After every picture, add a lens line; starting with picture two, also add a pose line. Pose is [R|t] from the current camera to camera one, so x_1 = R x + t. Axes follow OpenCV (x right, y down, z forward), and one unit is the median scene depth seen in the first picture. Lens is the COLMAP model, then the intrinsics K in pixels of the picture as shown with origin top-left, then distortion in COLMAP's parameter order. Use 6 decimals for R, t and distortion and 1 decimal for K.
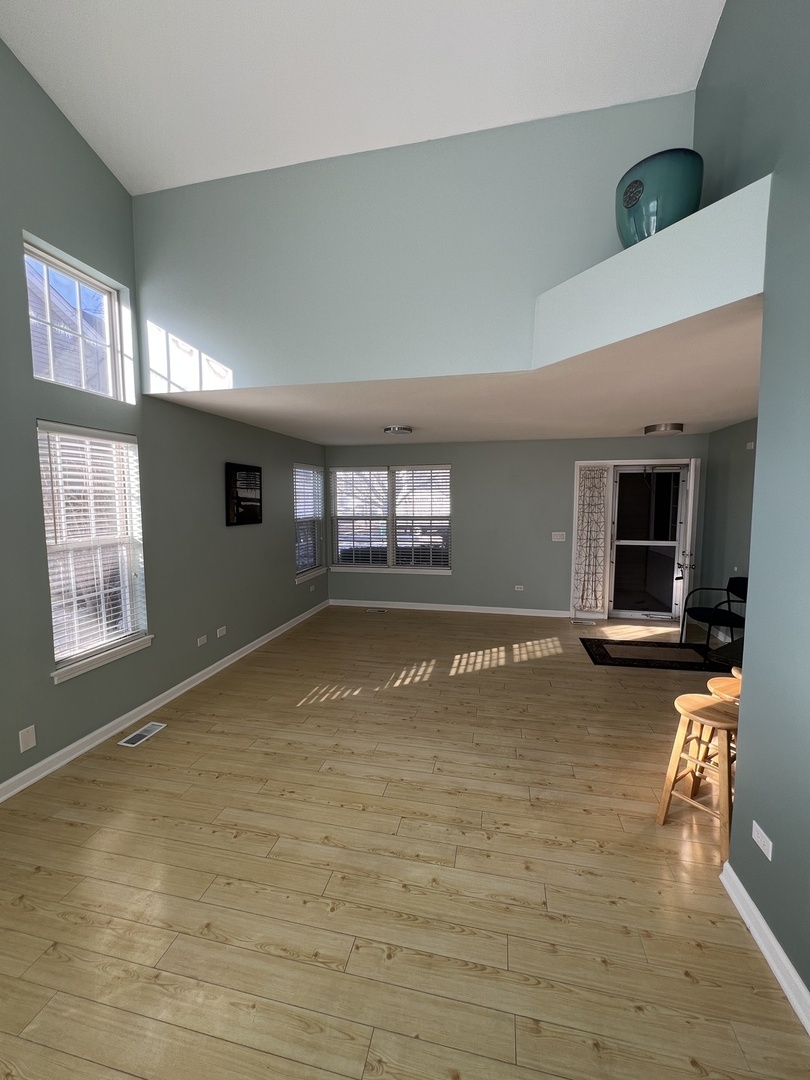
lens RADIAL K [[432.1, 0, 407.6], [0, 432.1, 537.1], [0, 0, 1]] dist [-0.000942, 0.000424]
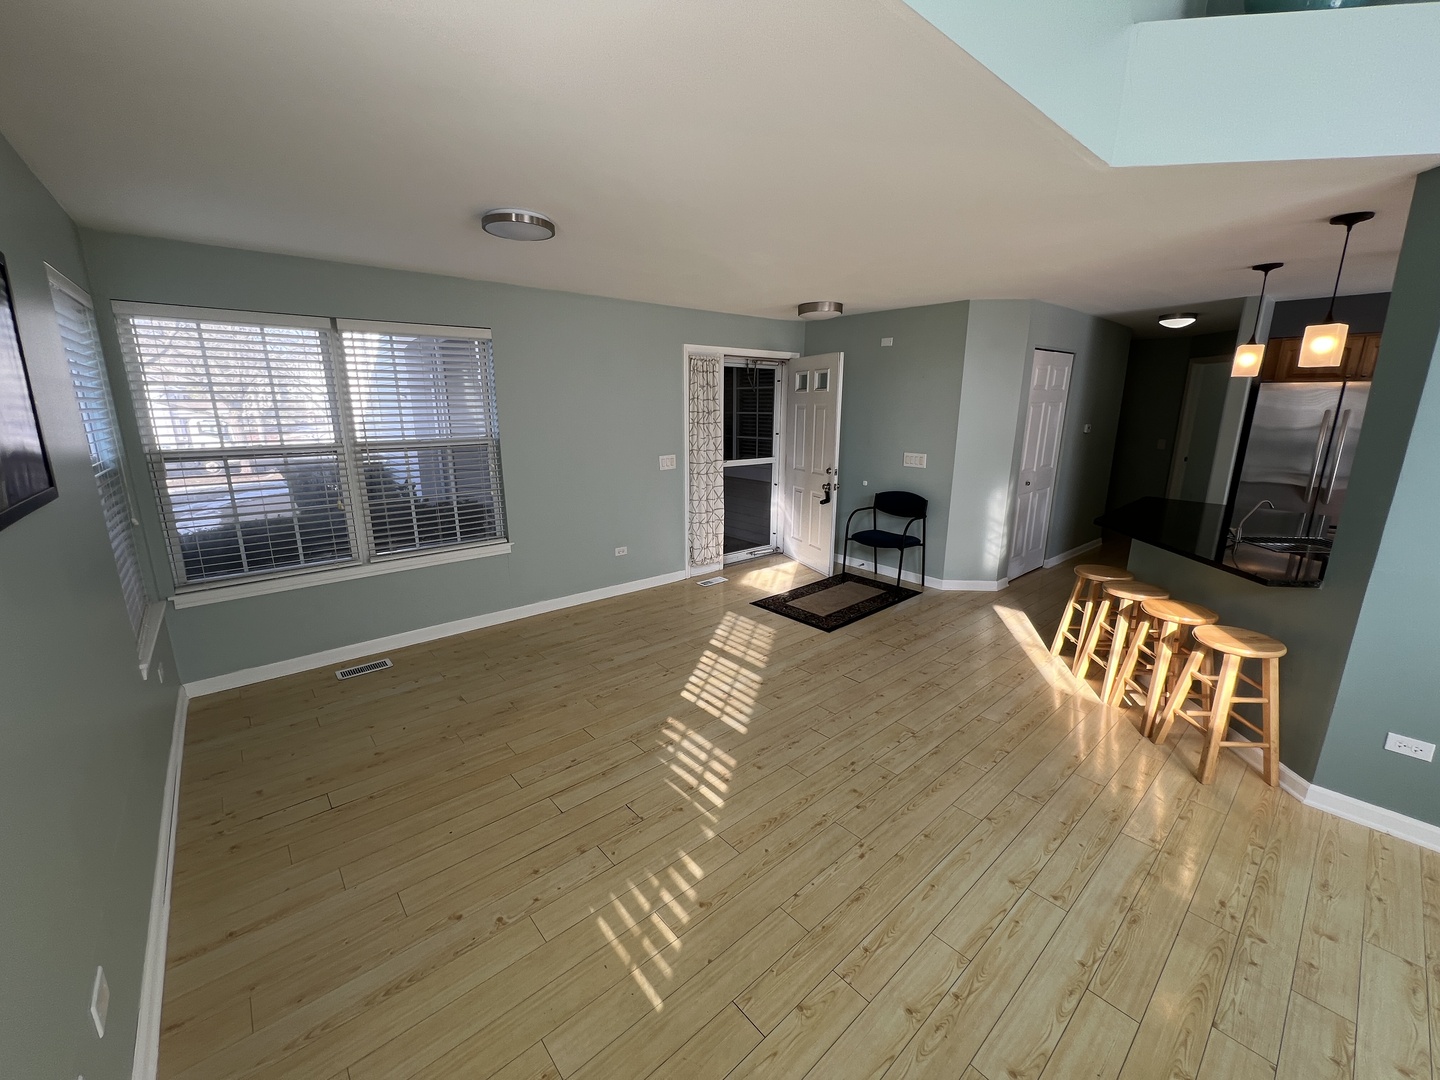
lens RADIAL K [[576.1, 0, 719.7], [0, 576.1, 538.5], [0, 0, 1]] dist [-0.000942, 0.000424]
pose [[0.599150, -0.178646, 0.780452, -0.400964], [0.068494, 0.982652, 0.172347, -0.043083], [-0.797702, -0.049805, 0.600992, 0.543598]]
